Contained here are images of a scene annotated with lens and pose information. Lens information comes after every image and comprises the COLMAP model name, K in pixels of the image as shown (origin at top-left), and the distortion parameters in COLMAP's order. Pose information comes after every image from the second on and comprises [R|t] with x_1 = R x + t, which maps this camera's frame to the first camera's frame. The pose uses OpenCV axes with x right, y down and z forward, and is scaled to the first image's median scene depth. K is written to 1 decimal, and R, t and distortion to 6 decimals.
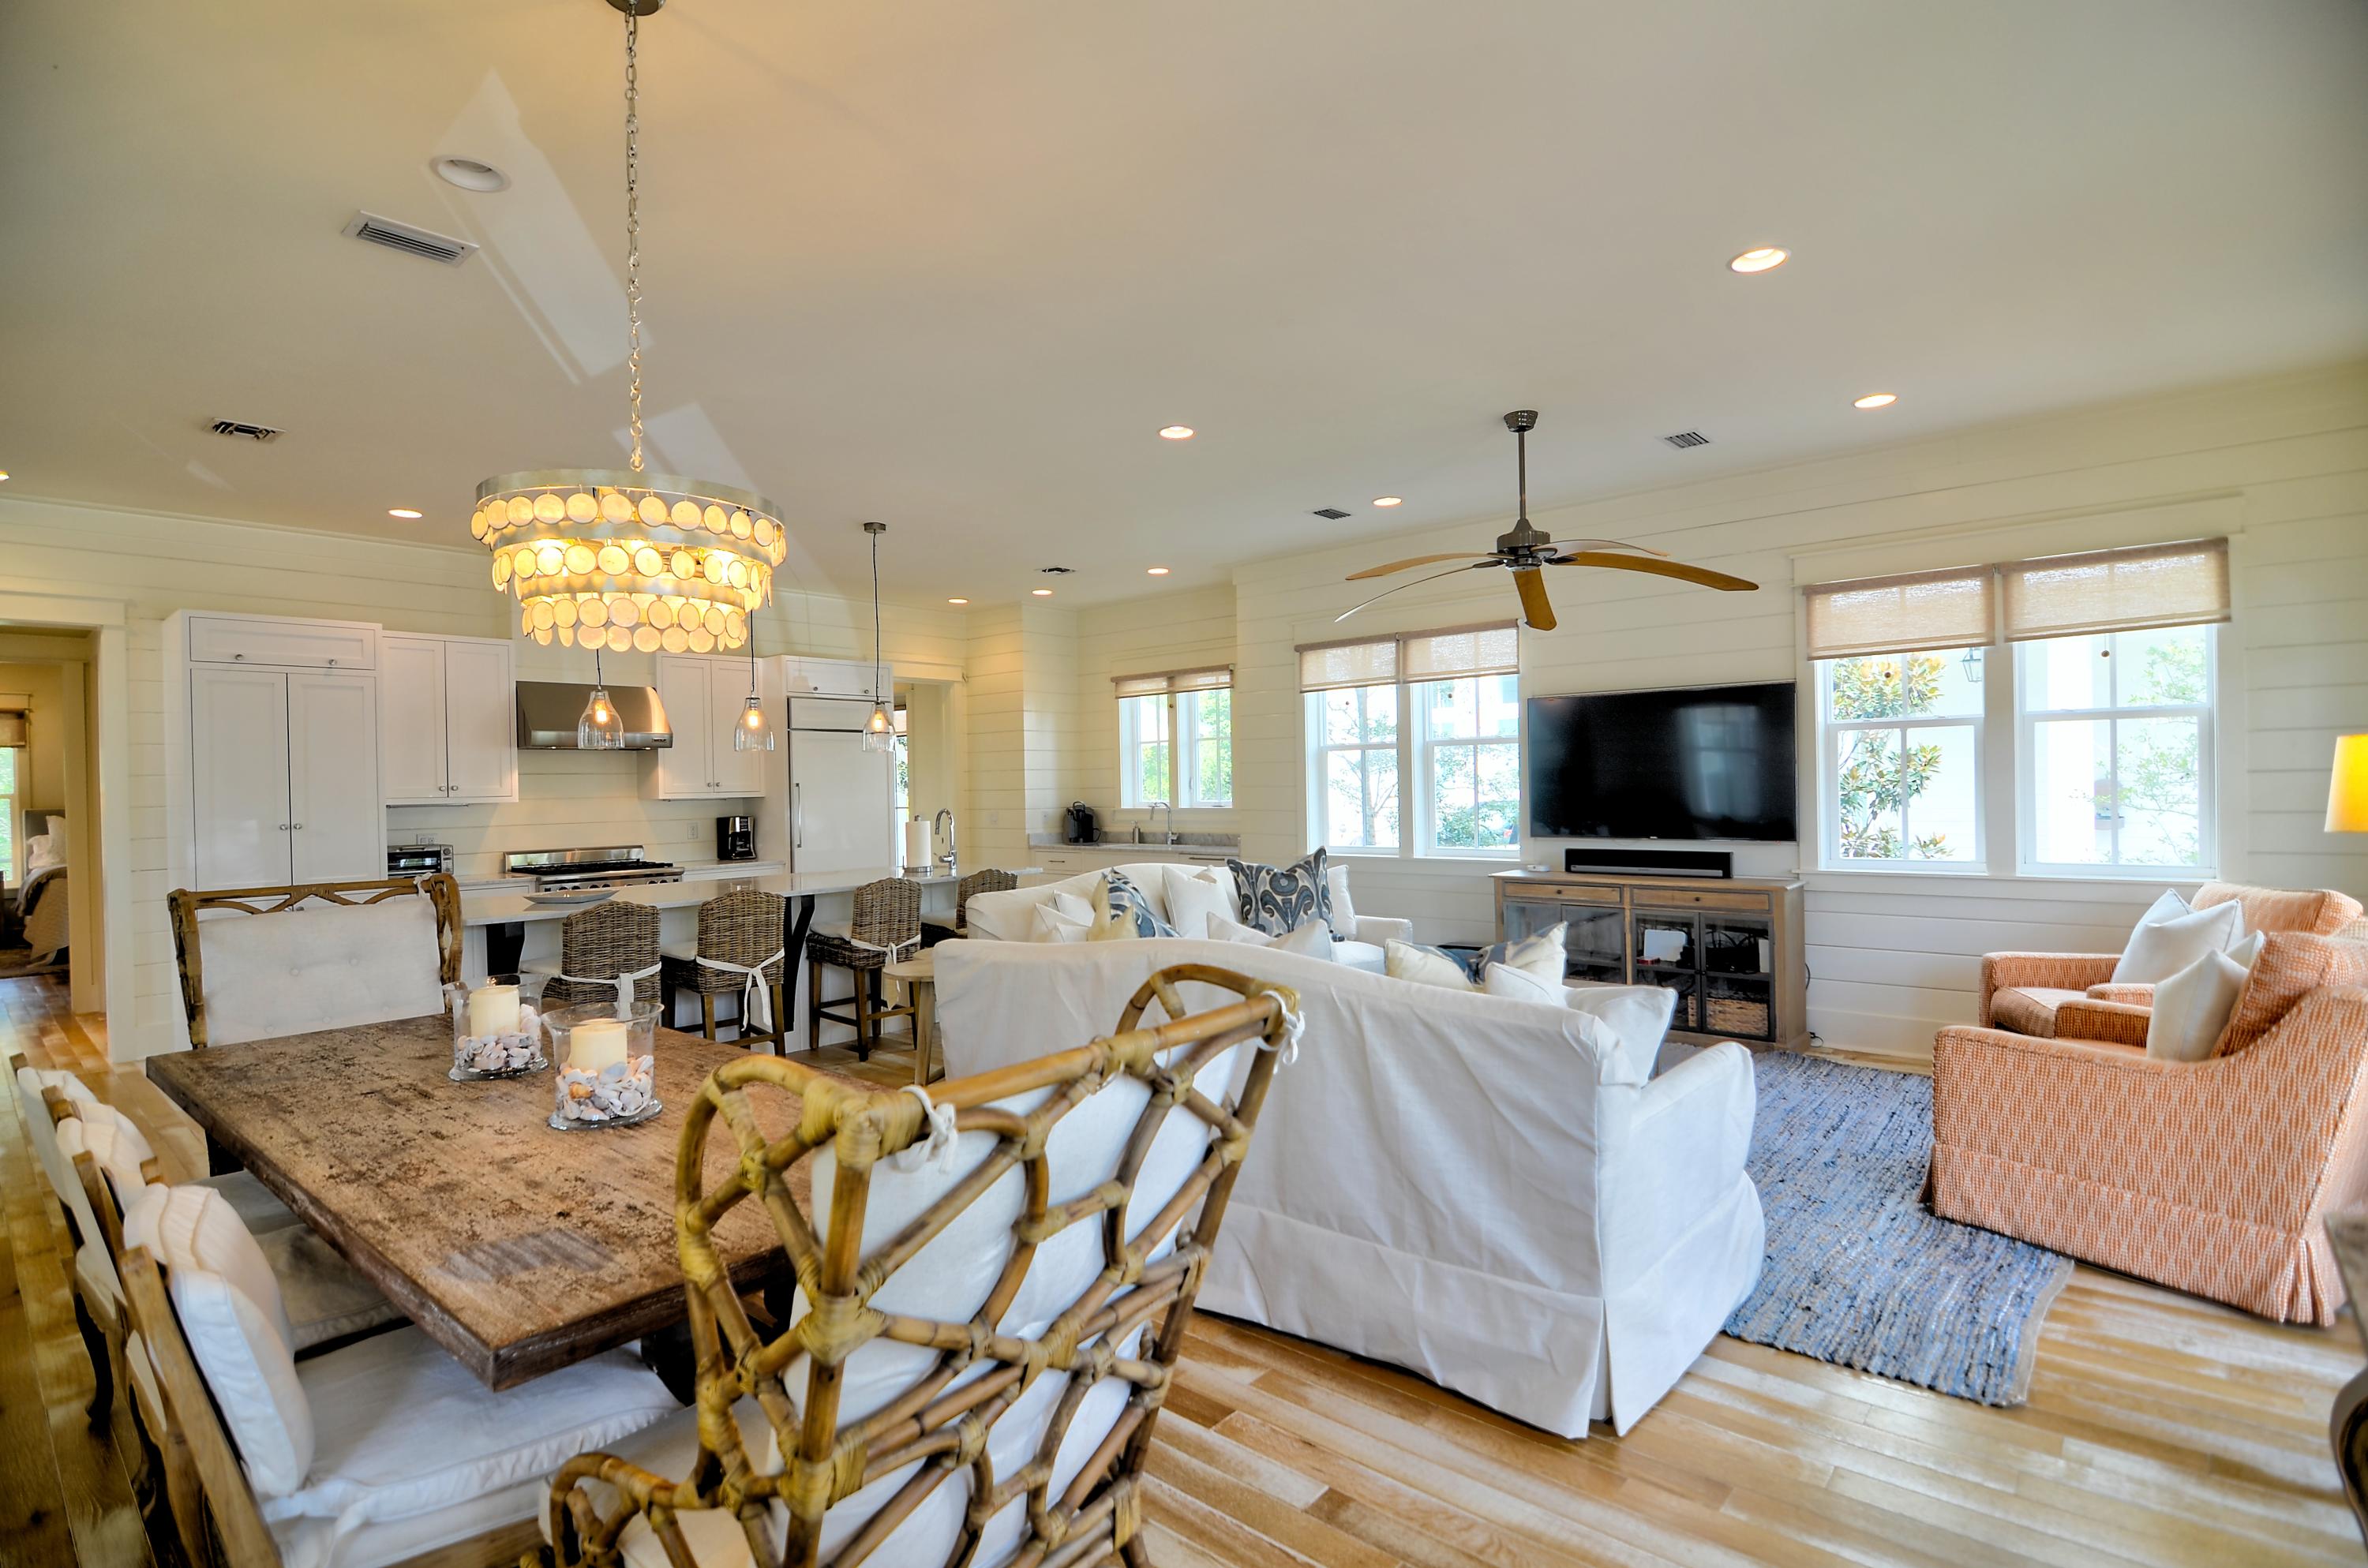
lens RADIAL K [[1171.9, 0, 1184.0], [0, 1171.9, 784.0], [0, 0, 1]] dist [0.022541, 0.000083]
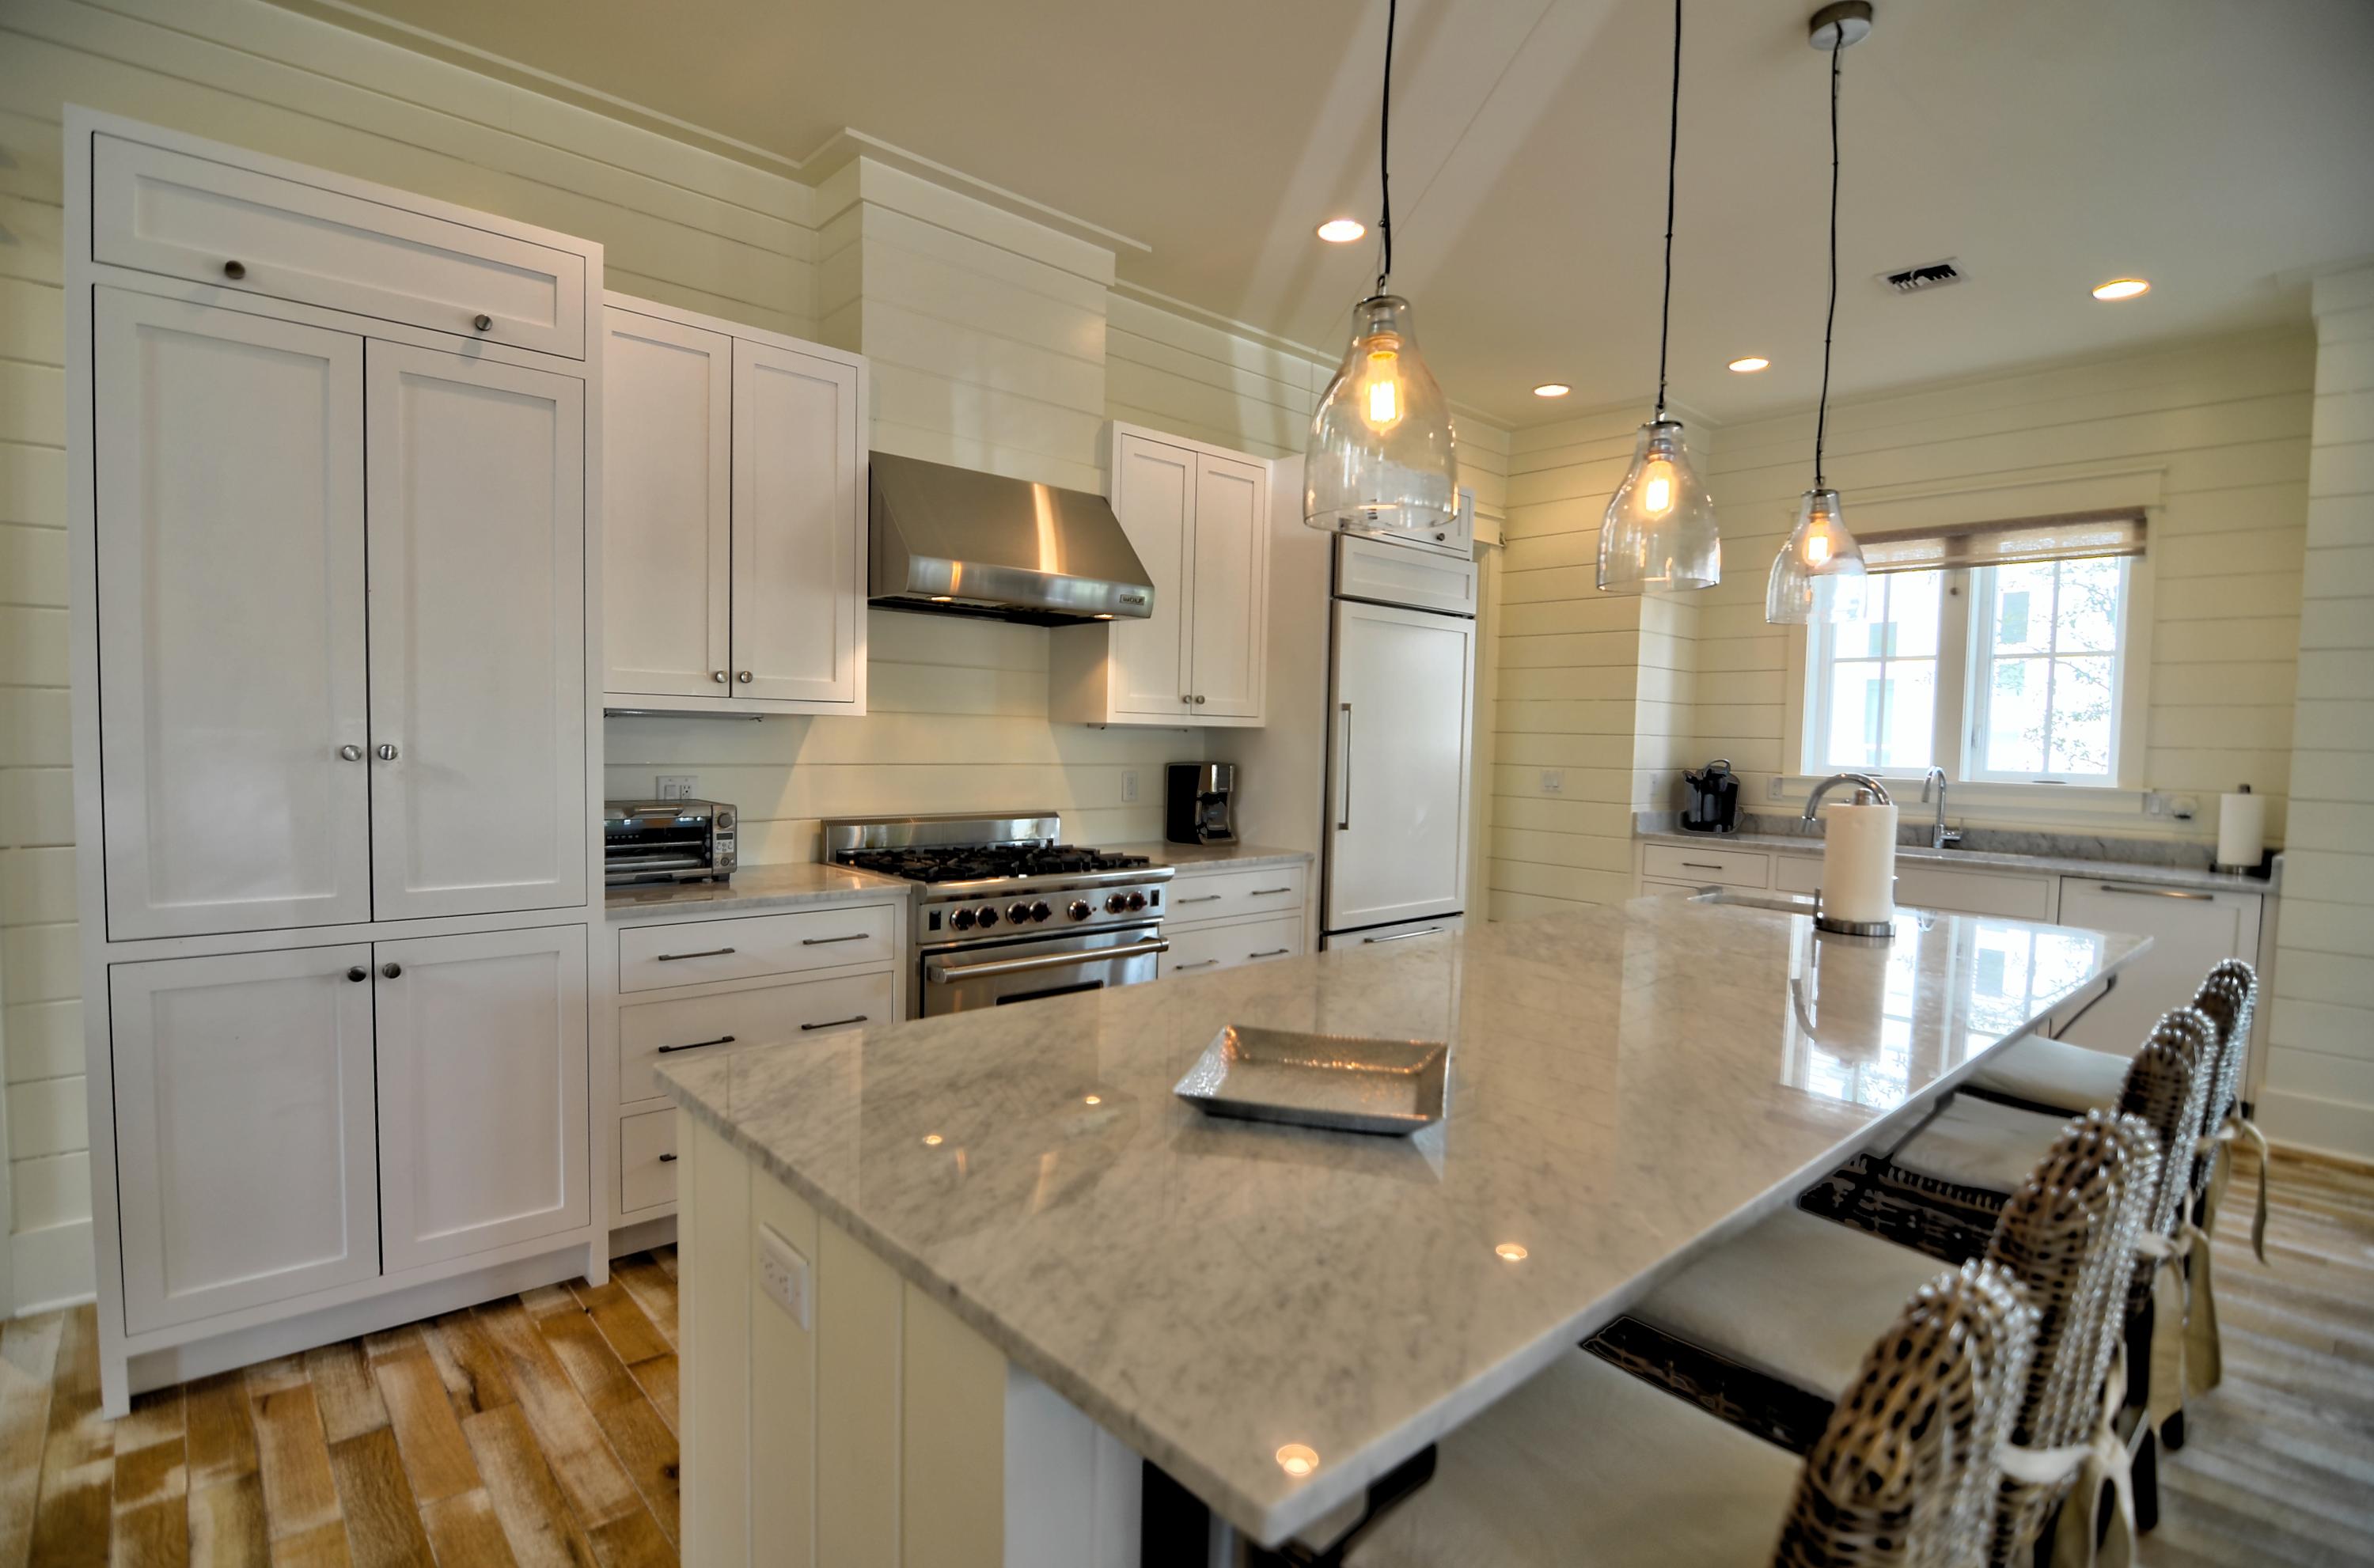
lens RADIAL K [[1133.0, 0, 1178.3], [0, 1133.0, 790.1], [0, 0, 1]] dist [0.000087, -0.017832]
pose [[0.991991, 0.048232, -0.116739, -0.311982], [-0.042106, 0.997632, 0.054391, 0.011825], [0.119086, -0.049040, 0.991672, 0.460987]]
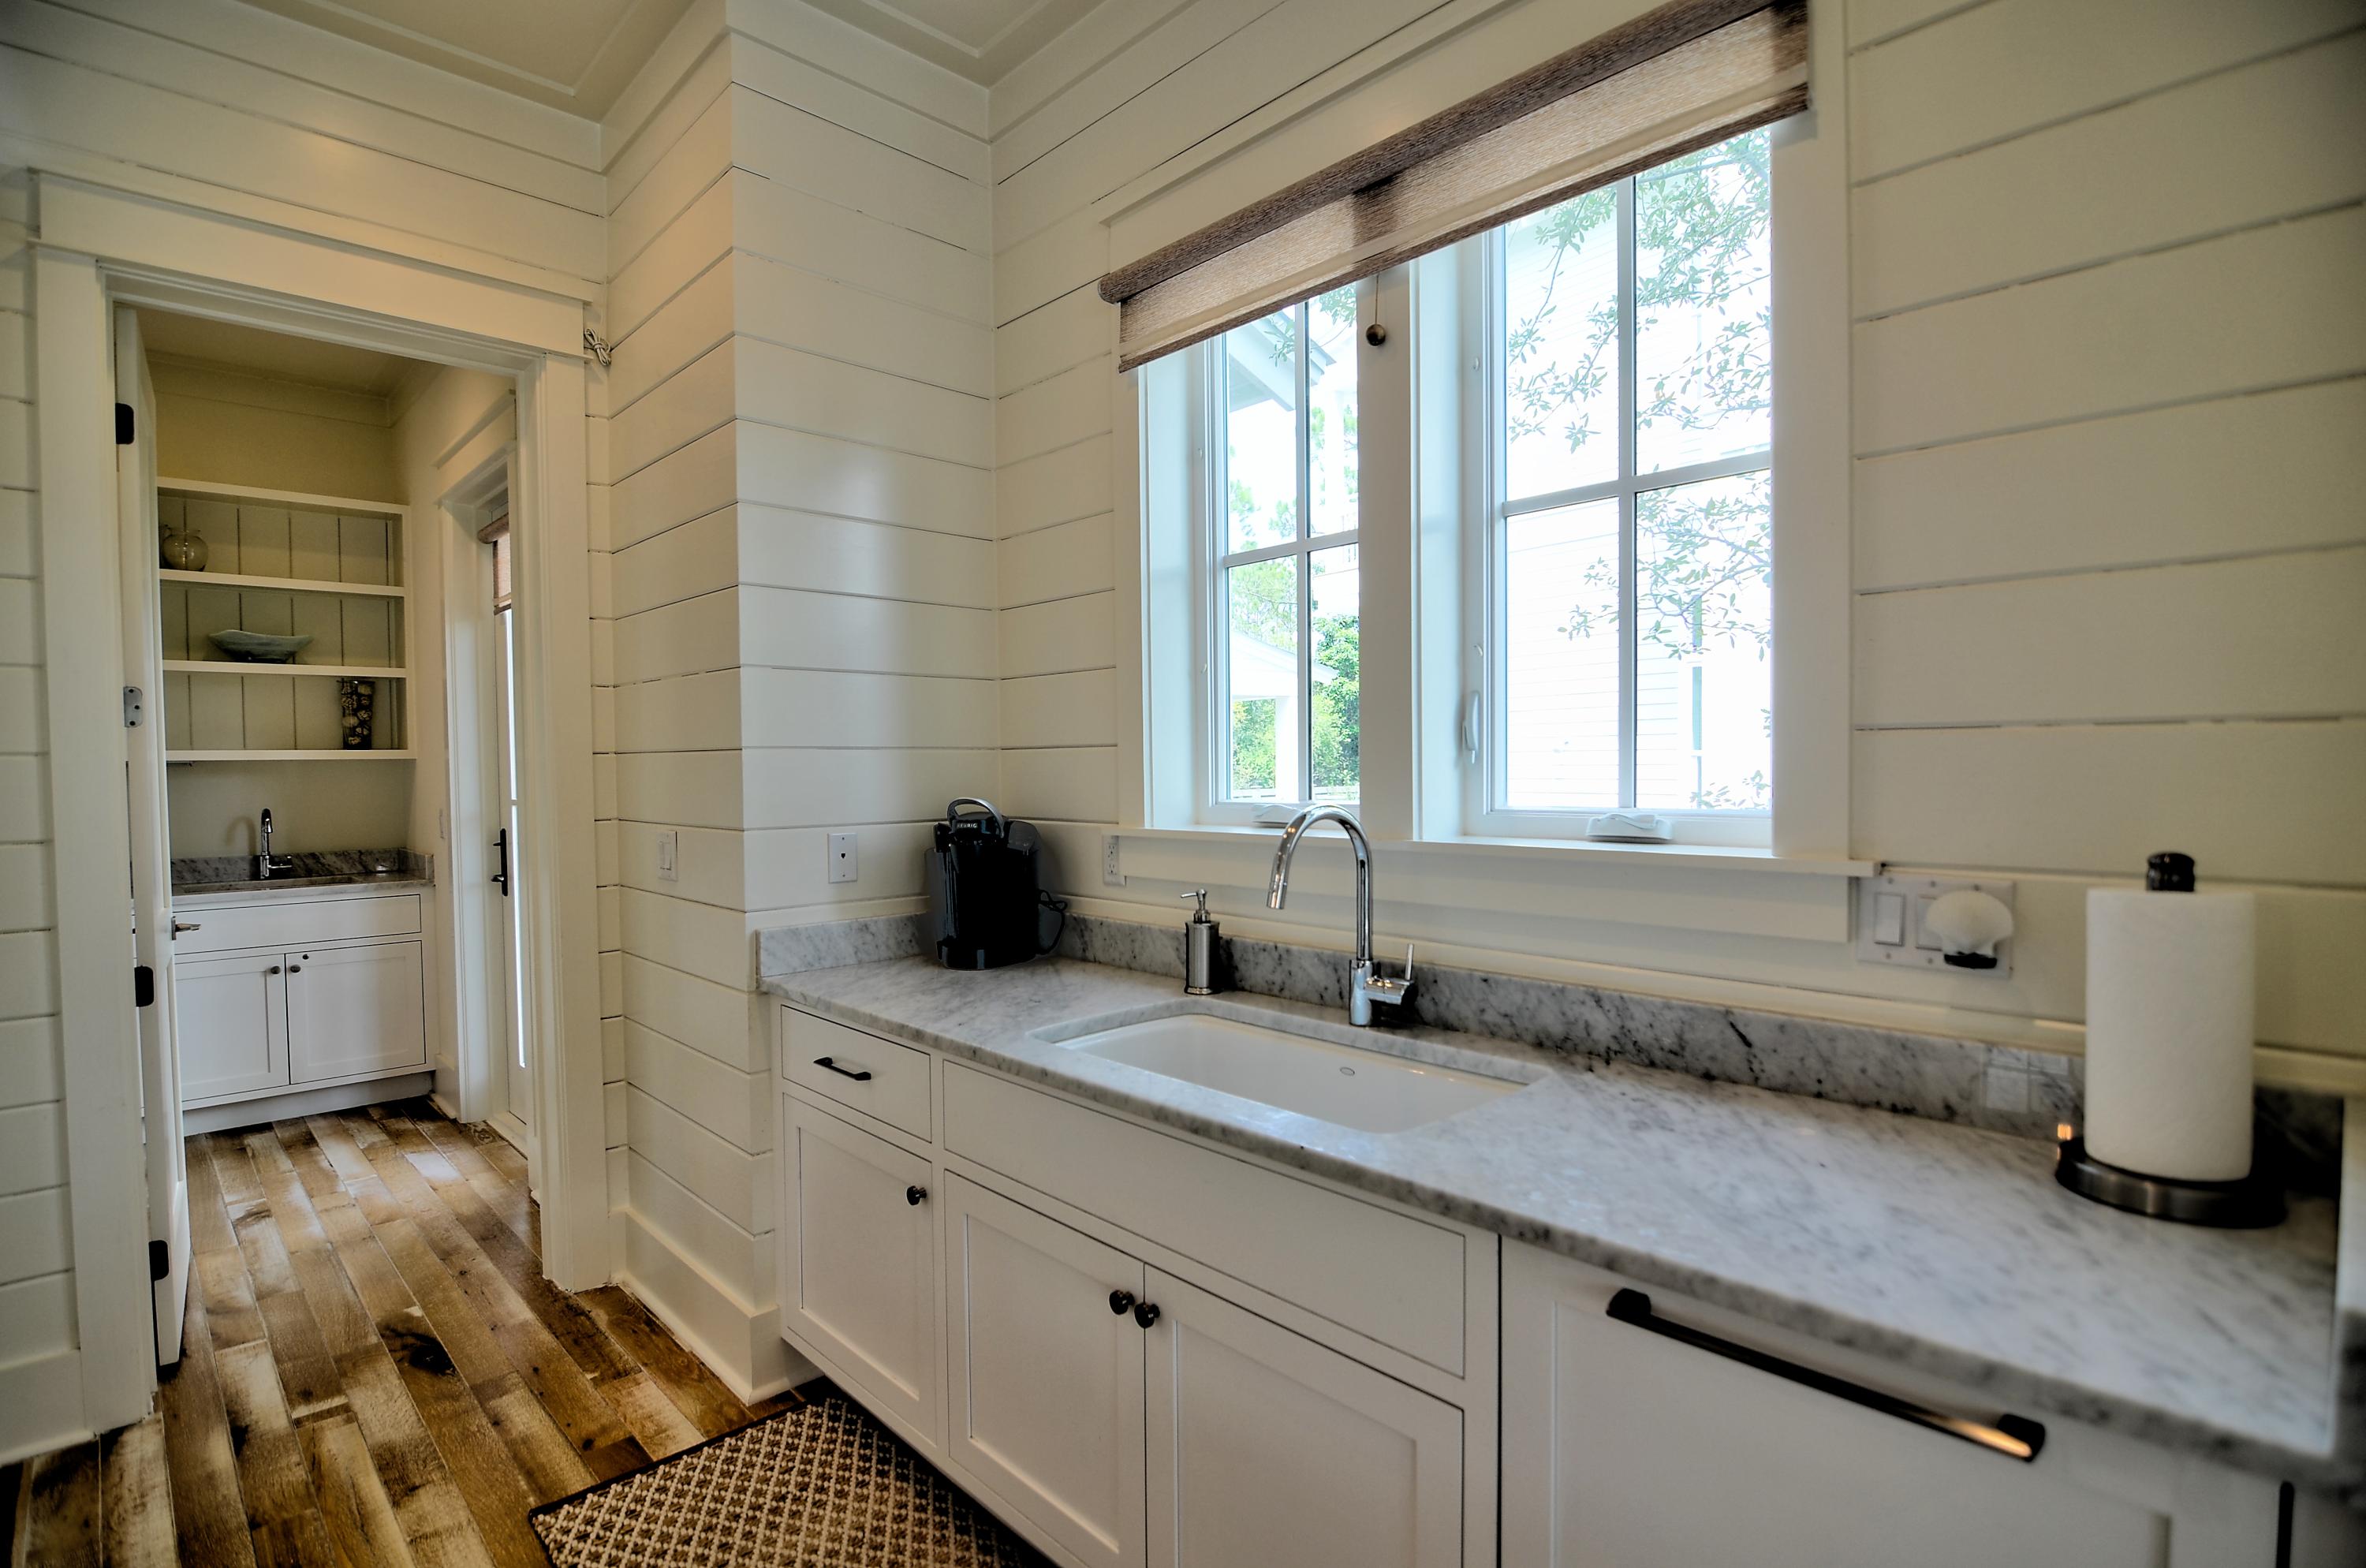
lens RADIAL K [[1129.4, 0, 1174.4], [0, 1129.4, 790.1], [0, 0, 1]] dist [0.000087, -0.017832]
pose [[0.996436, 0.008952, -0.083881, -0.029785], [-0.006519, 0.999551, 0.029233, 0.006565], [0.084105, -0.028582, 0.996047, 0.837606]]
